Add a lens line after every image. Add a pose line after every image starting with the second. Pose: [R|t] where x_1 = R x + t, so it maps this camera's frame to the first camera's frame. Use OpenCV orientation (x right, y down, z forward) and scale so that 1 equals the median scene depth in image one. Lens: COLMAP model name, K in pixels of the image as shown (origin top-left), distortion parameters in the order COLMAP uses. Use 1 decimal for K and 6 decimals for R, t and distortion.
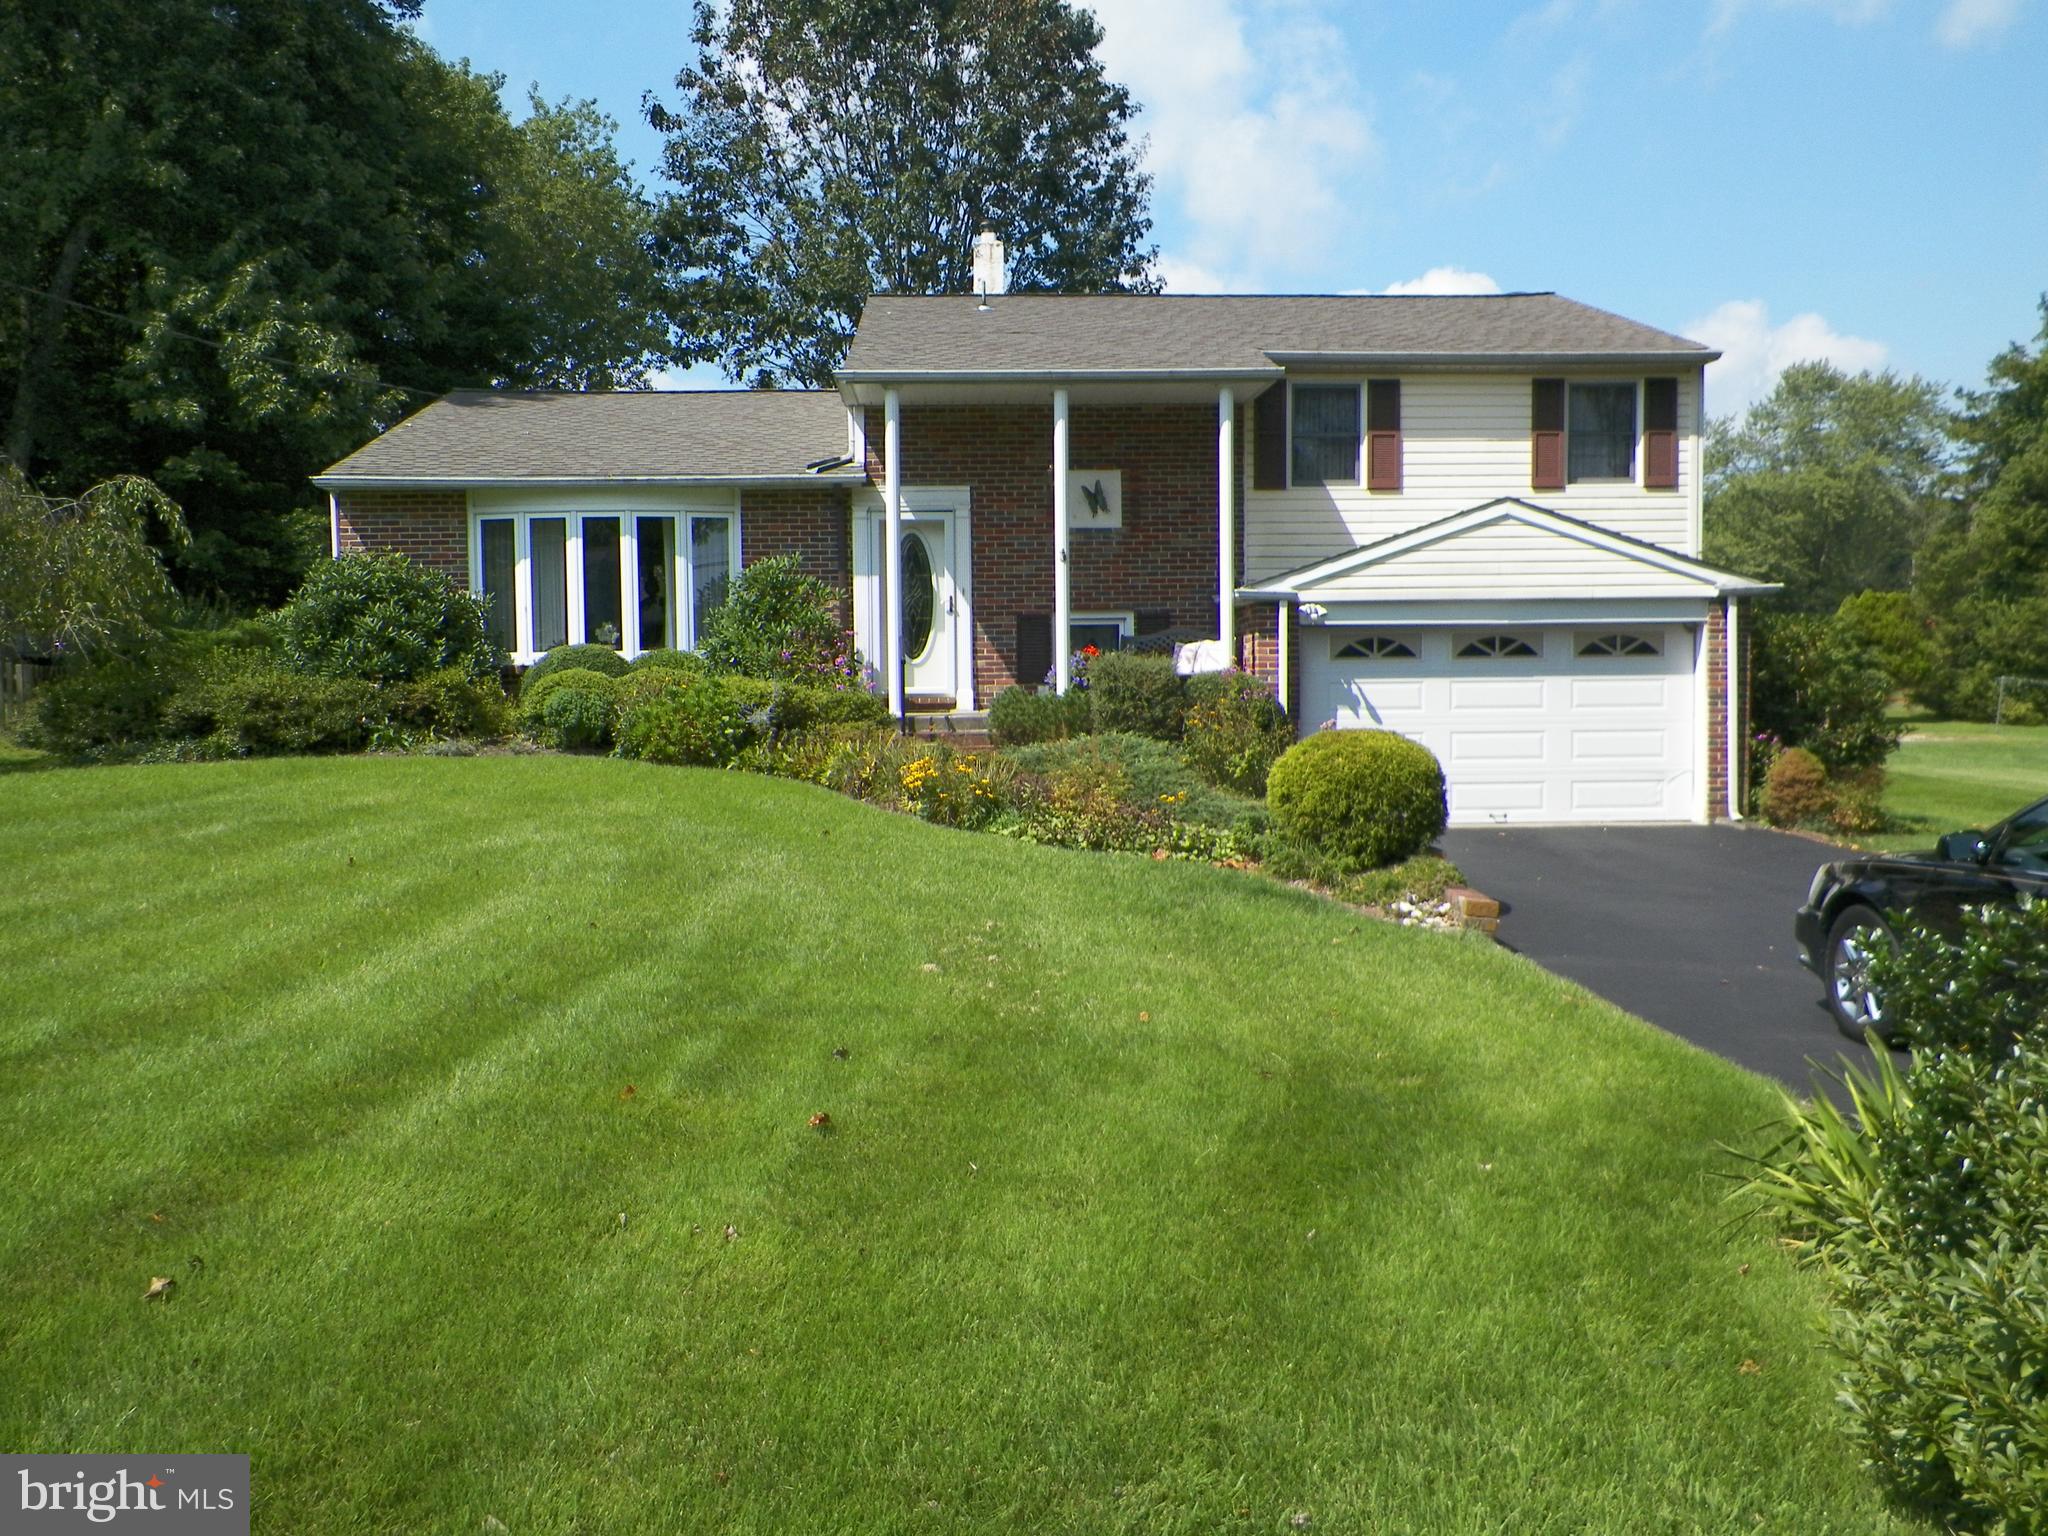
lens RADIAL K [[1808.5, 0, 1023.2], [0, 1808.5, 770.9], [0, 0, 1]] dist [-0.005473, 0.003944]
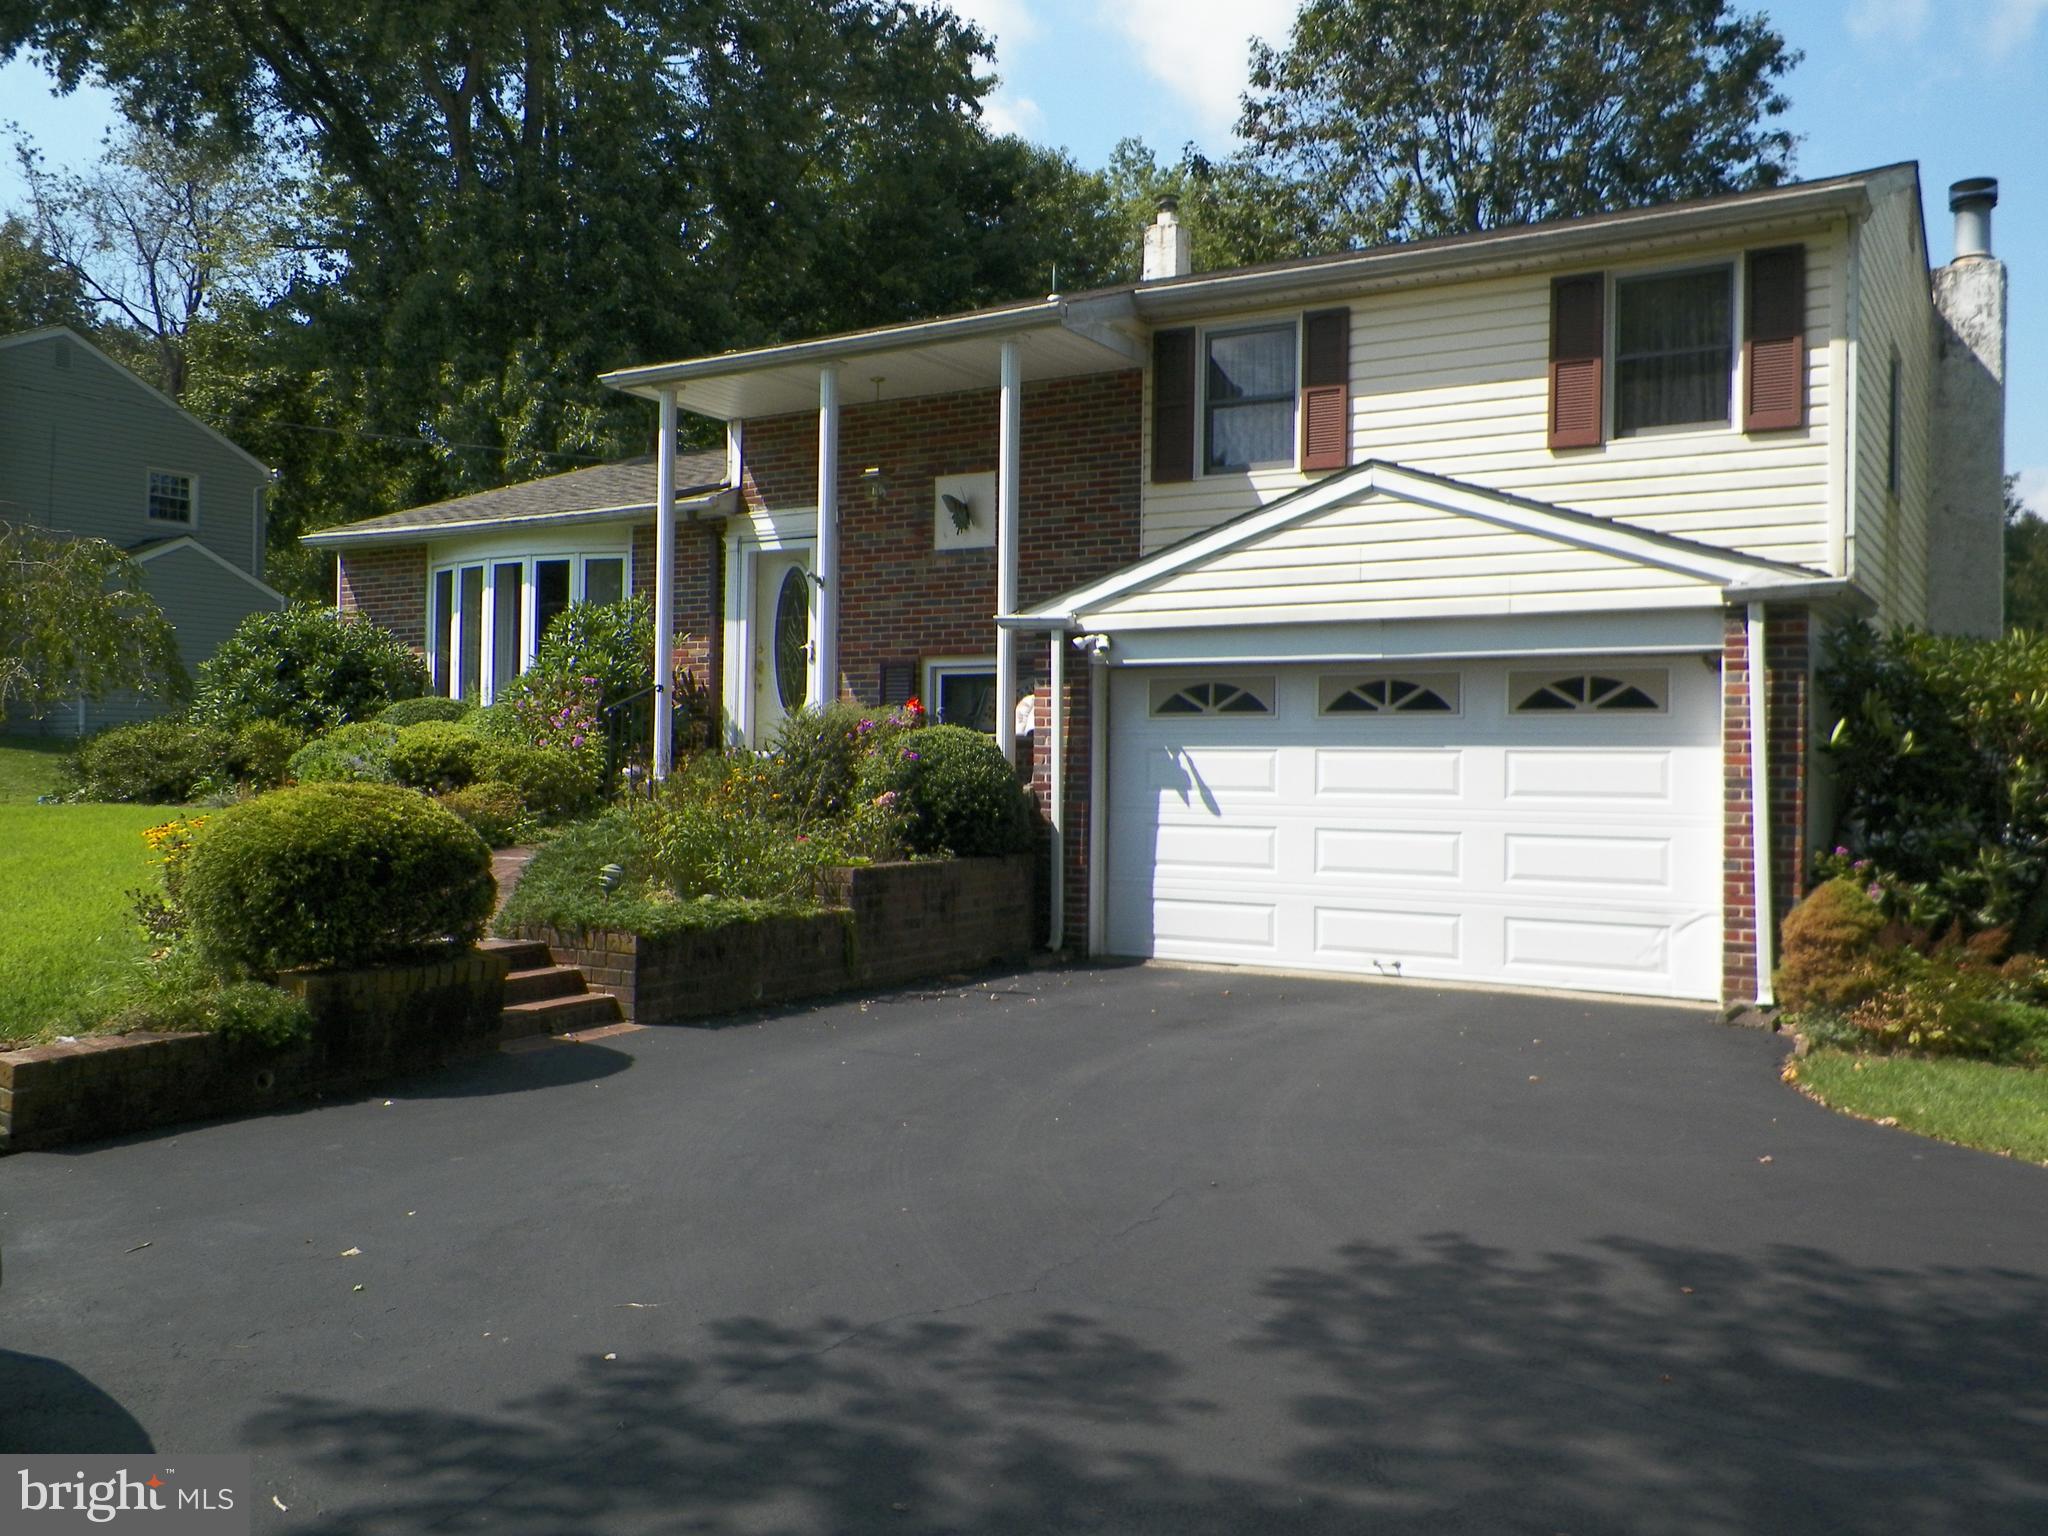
lens RADIAL K [[1808.5, 0, 1024.3], [0, 1808.5, 762.5], [0, 0, 1]] dist [-0.005473, 0.003944]
pose [[0.819277, 0.015076, -0.573200, 0.511920], [-0.055175, 0.997088, -0.052636, -0.005229], [0.570738, 0.074750, 0.817723, 0.403413]]
